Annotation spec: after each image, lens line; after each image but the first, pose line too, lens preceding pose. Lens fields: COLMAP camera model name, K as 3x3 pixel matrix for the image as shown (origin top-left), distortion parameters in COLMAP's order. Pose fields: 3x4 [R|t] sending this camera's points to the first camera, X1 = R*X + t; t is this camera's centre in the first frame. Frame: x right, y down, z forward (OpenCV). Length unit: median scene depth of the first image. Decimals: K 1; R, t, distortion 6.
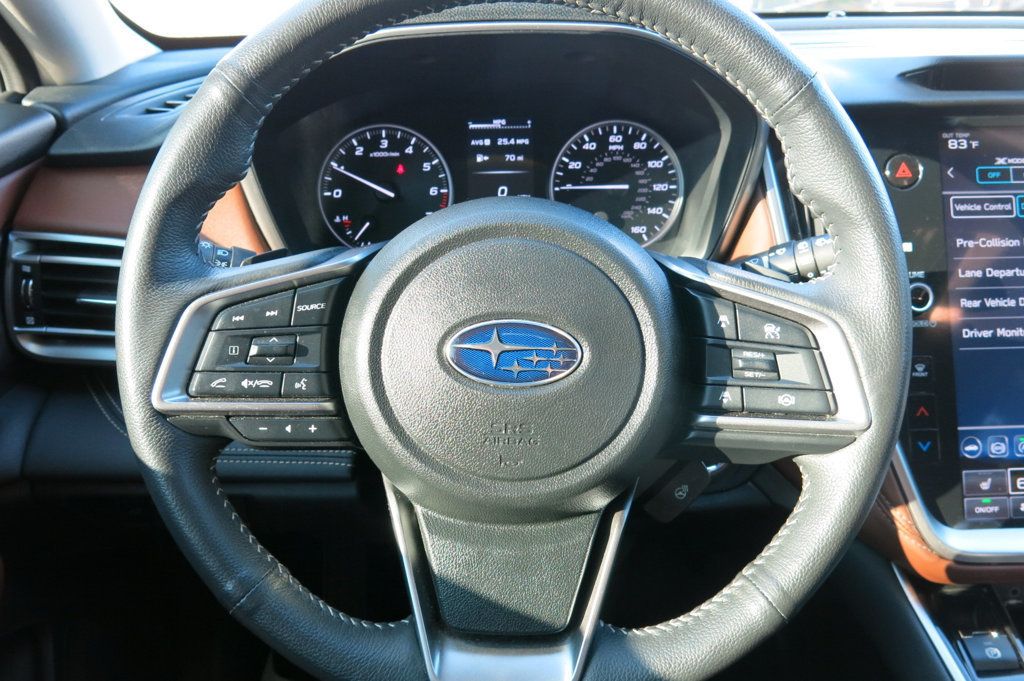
lens RADIAL K [[885.5, 0, 512.0], [0, 885.5, 340.5], [0, 0, 1]] dist [0.007181, -0.097343]
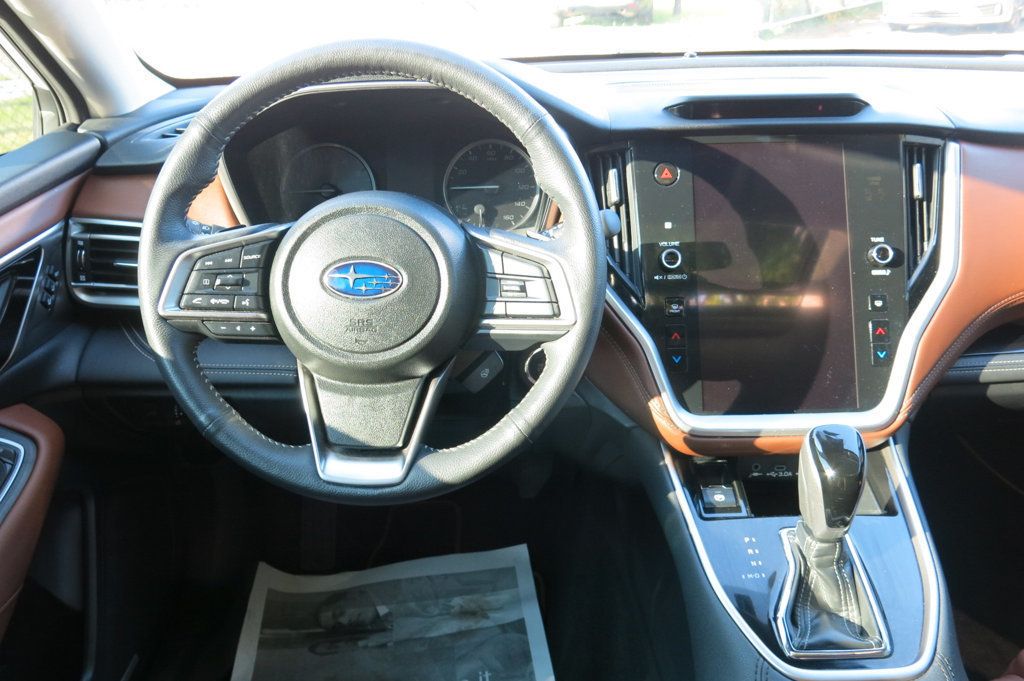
lens RADIAL K [[872.3, 0, 512.0], [0, 872.3, 340.5], [0, 0, 1]] dist [-0.035284, 0.009919]
pose [[0.999743, -0.002906, -0.022484, 0.220340], [0.002743, 0.999970, -0.007265, 0.097764], [0.022504, 0.007201, 0.999721, -0.464102]]
